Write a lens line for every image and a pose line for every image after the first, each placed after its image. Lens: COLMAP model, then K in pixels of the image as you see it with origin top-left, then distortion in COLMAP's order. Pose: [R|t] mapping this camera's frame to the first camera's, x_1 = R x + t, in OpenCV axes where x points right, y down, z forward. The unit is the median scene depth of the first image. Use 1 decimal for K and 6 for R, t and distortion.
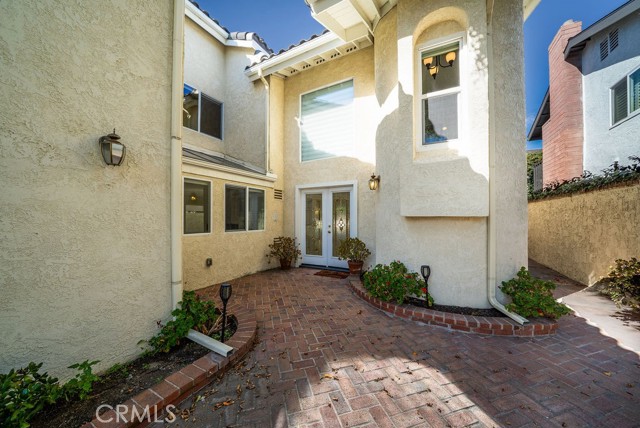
lens RADIAL K [[222.7, 0, 316.3], [0, 222.7, 215.3], [0, 0, 1]] dist [-0.000870, 0.000520]
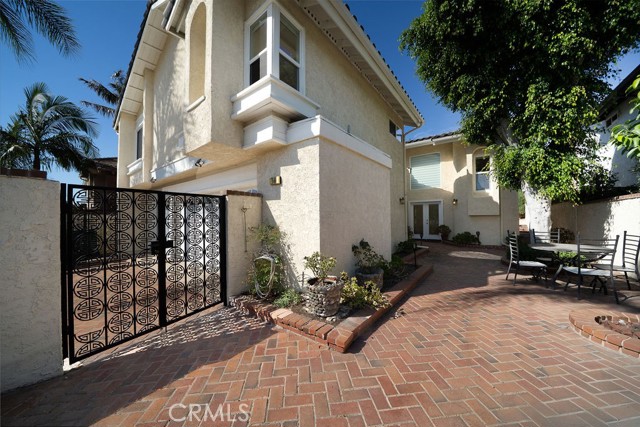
lens RADIAL K [[222.7, 0, 324.0], [0, 222.7, 214.2], [0, 0, 1]] dist [-0.000870, 0.000520]
pose [[0.992882, -0.010001, -0.118678, -1.074972], [0.009613, 0.999946, -0.003842, -0.015559], [0.118710, 0.002674, 0.992925, -1.978907]]
